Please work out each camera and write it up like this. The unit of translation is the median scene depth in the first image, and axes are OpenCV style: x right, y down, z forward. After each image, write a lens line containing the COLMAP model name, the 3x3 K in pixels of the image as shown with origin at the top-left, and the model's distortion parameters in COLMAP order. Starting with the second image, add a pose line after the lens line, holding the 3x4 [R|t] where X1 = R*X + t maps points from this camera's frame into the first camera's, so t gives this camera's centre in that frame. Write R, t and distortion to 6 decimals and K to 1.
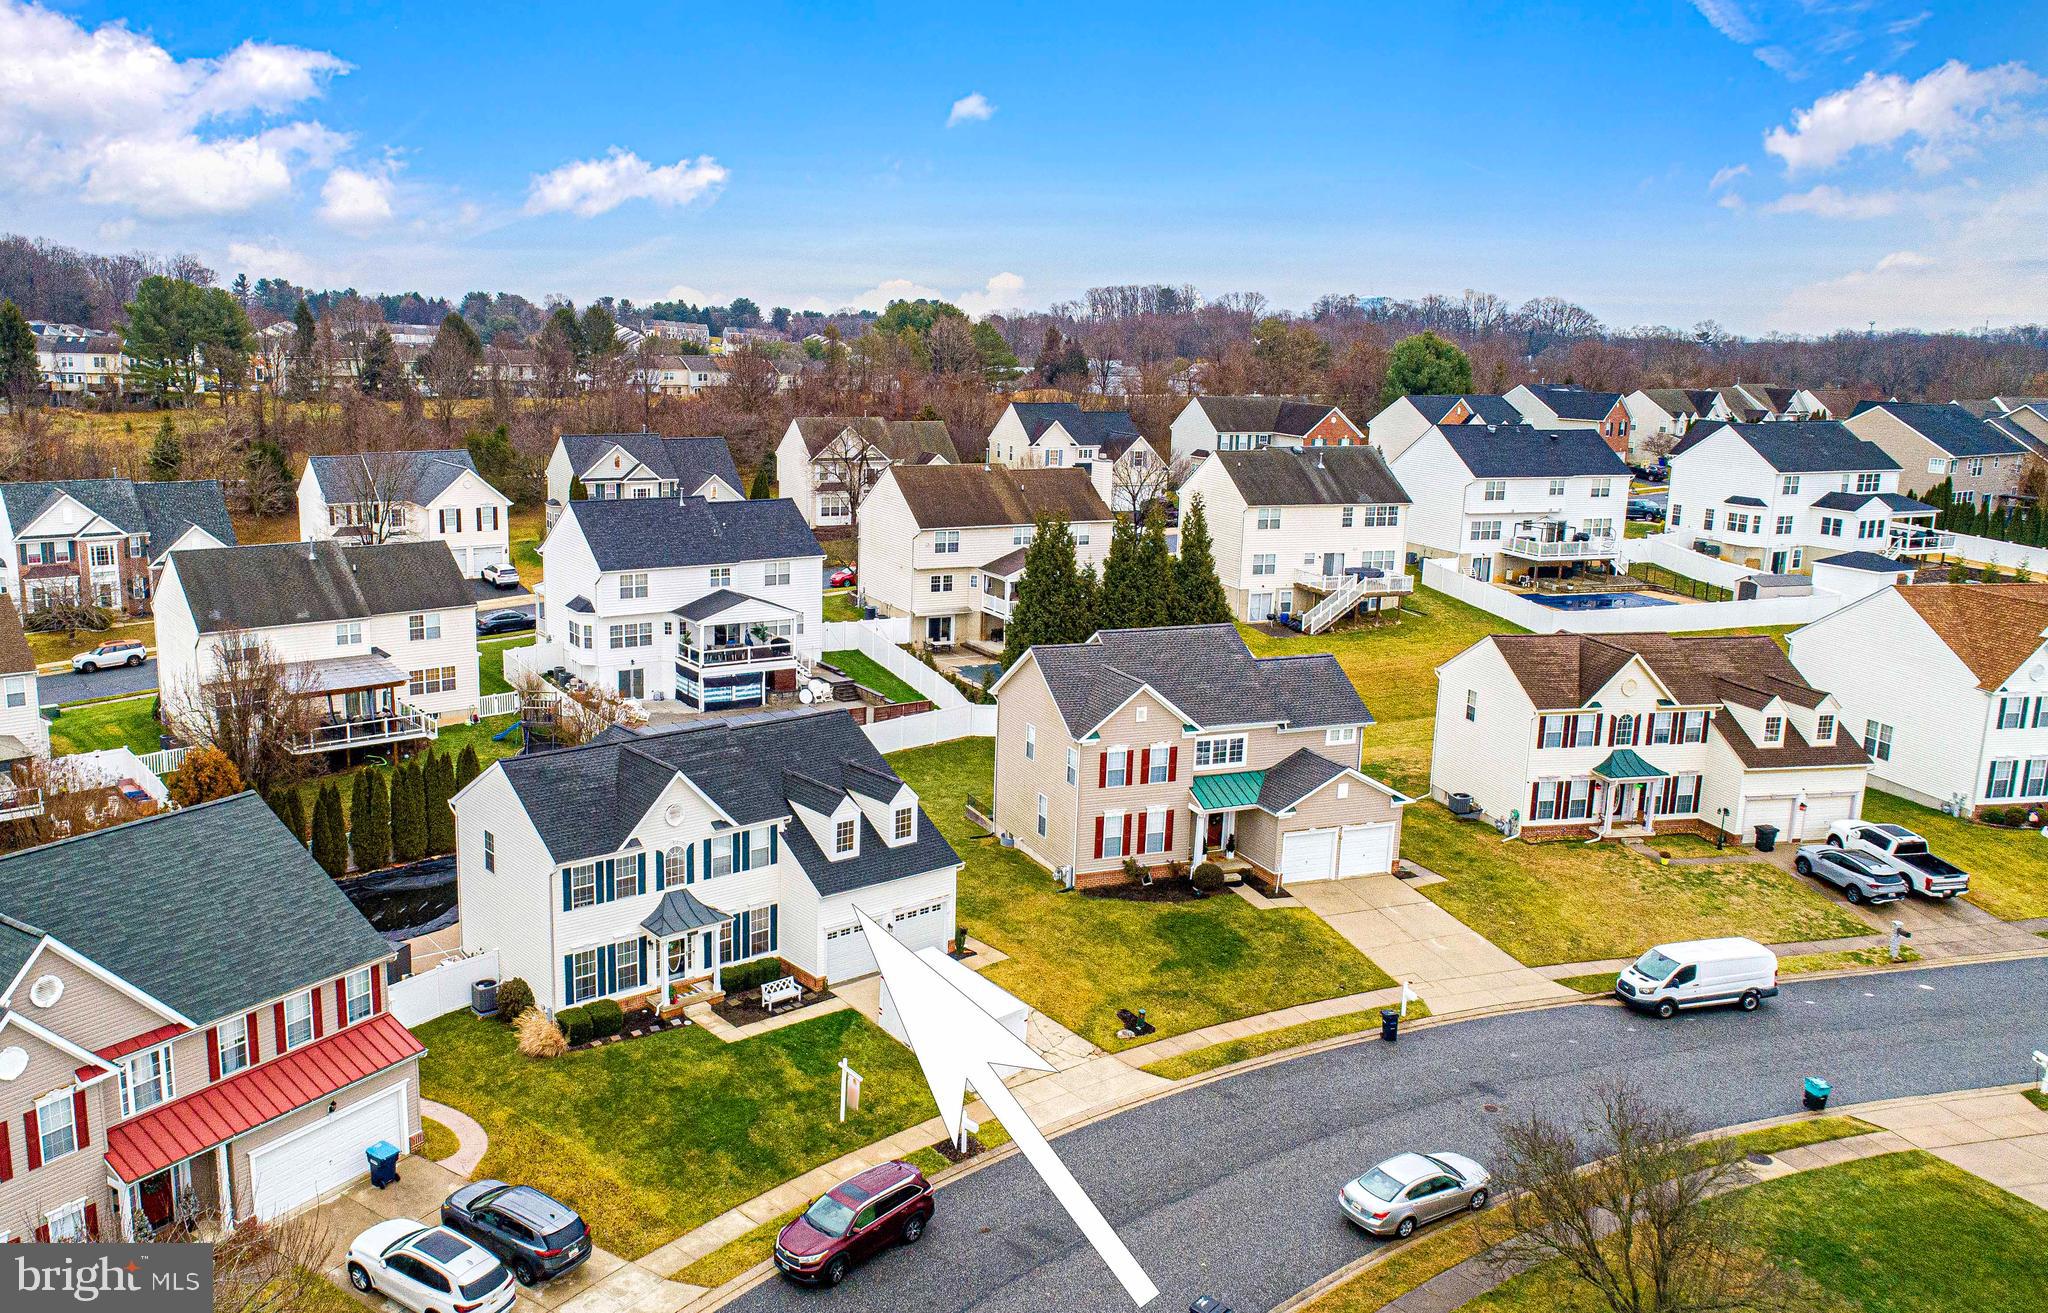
lens RADIAL K [[1461.1, 0, 1024.0], [0, 1461.1, 656.5], [0, 0, 1]] dist [-0.005647, -0.002225]
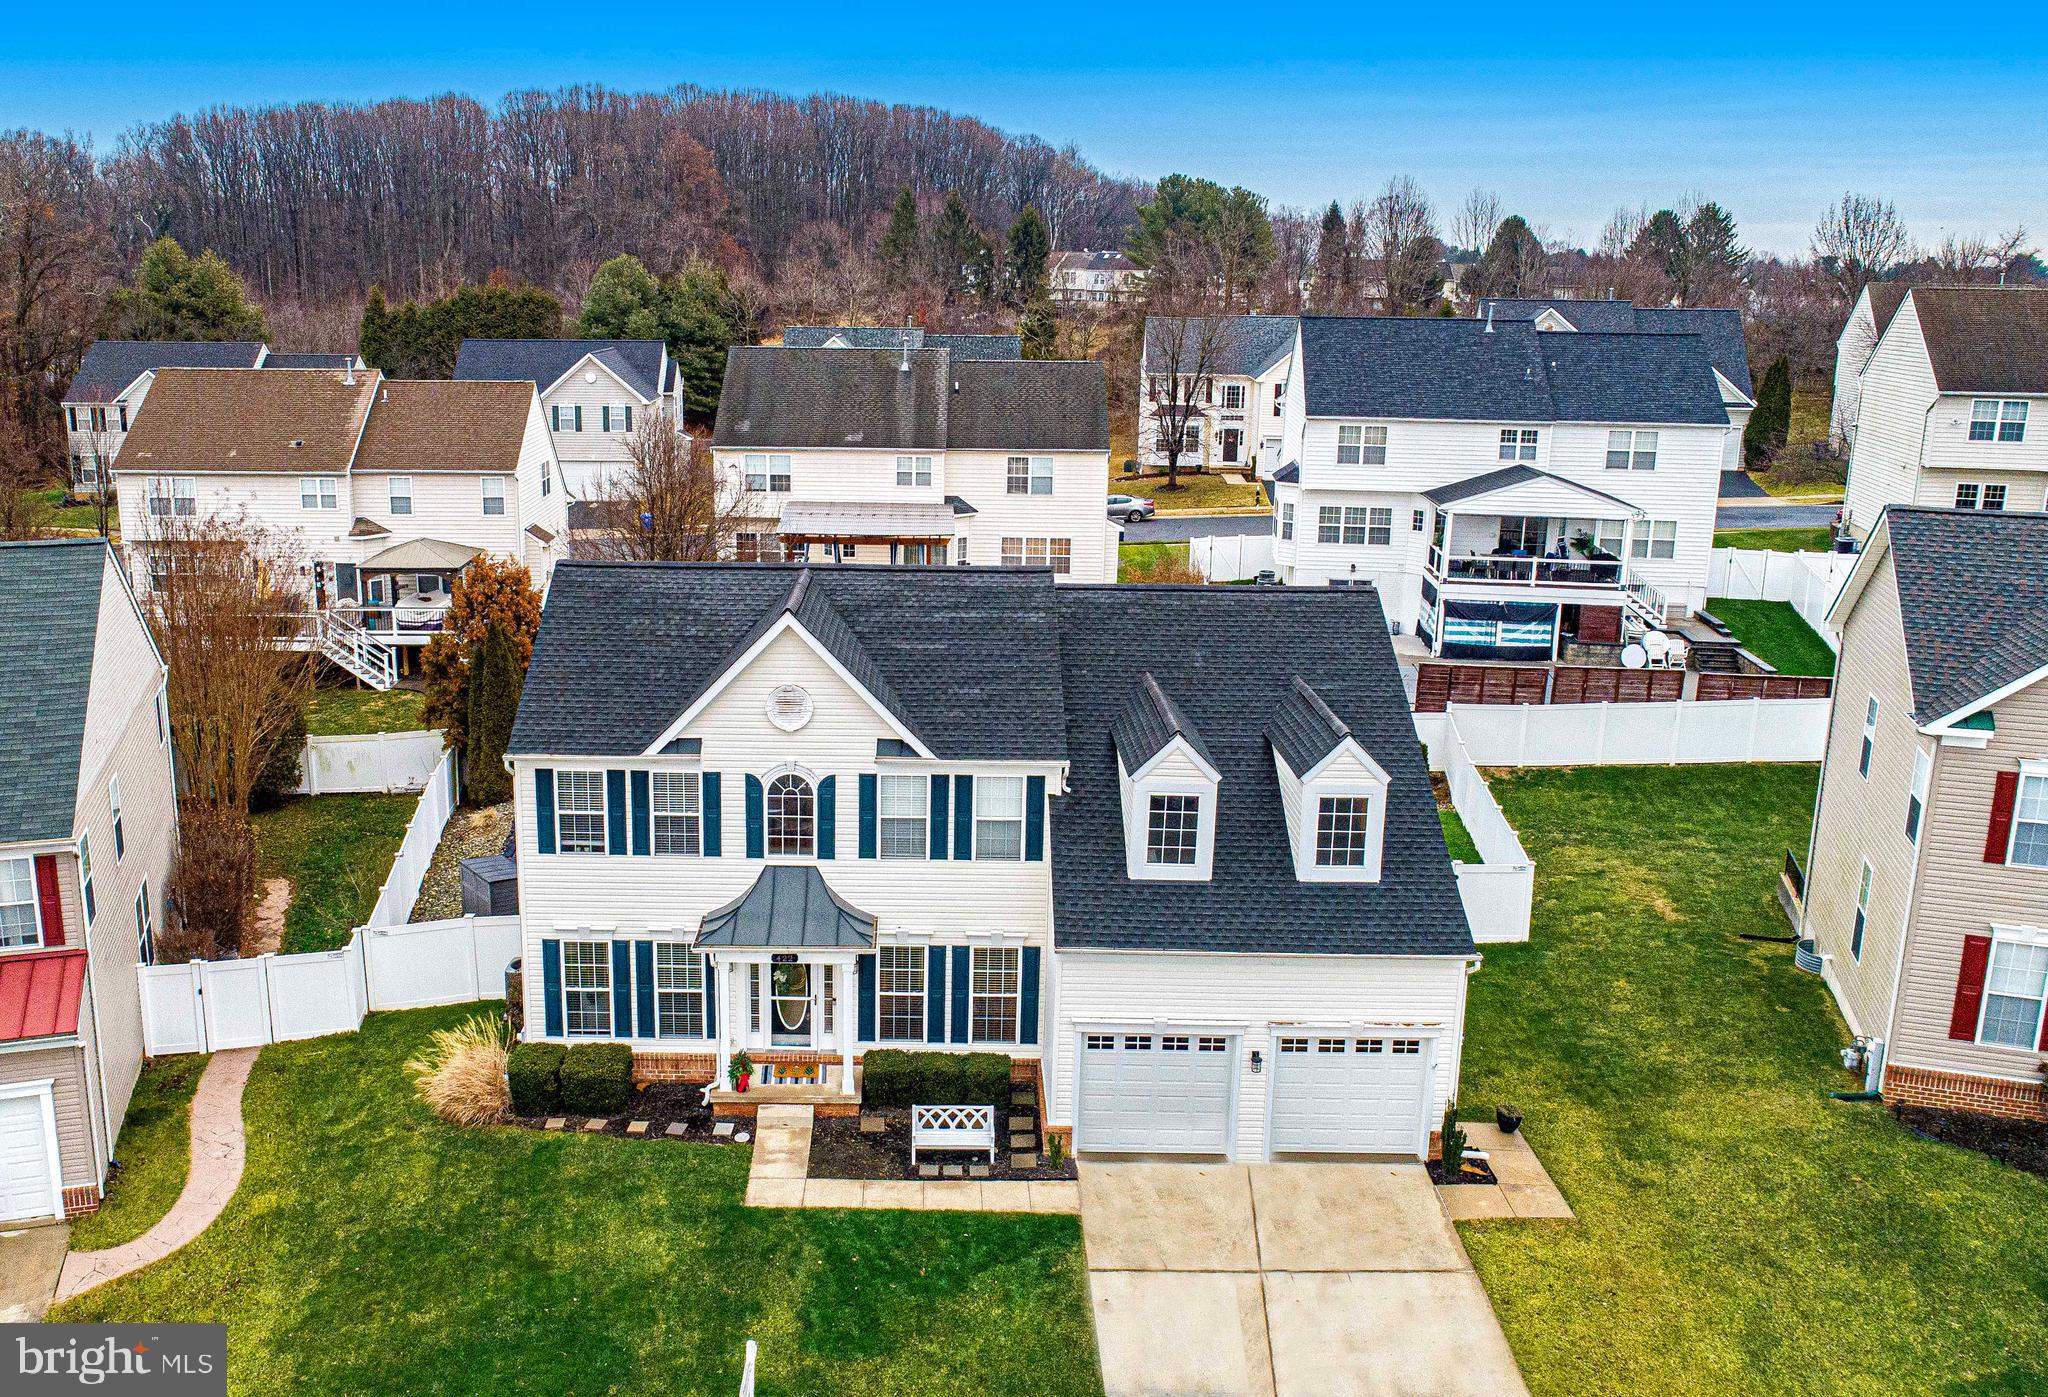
lens RADIAL K [[1675.0, 0, 1023.0], [0, 1675.0, 731.6], [0, 0, 1]] dist [-0.013535, -0.000094]
pose [[0.758852, 0.135885, -0.636929, 0.152774], [-0.116456, 0.990540, 0.072578, 0.060991], [0.640767, 0.019098, 0.767498, 0.566455]]
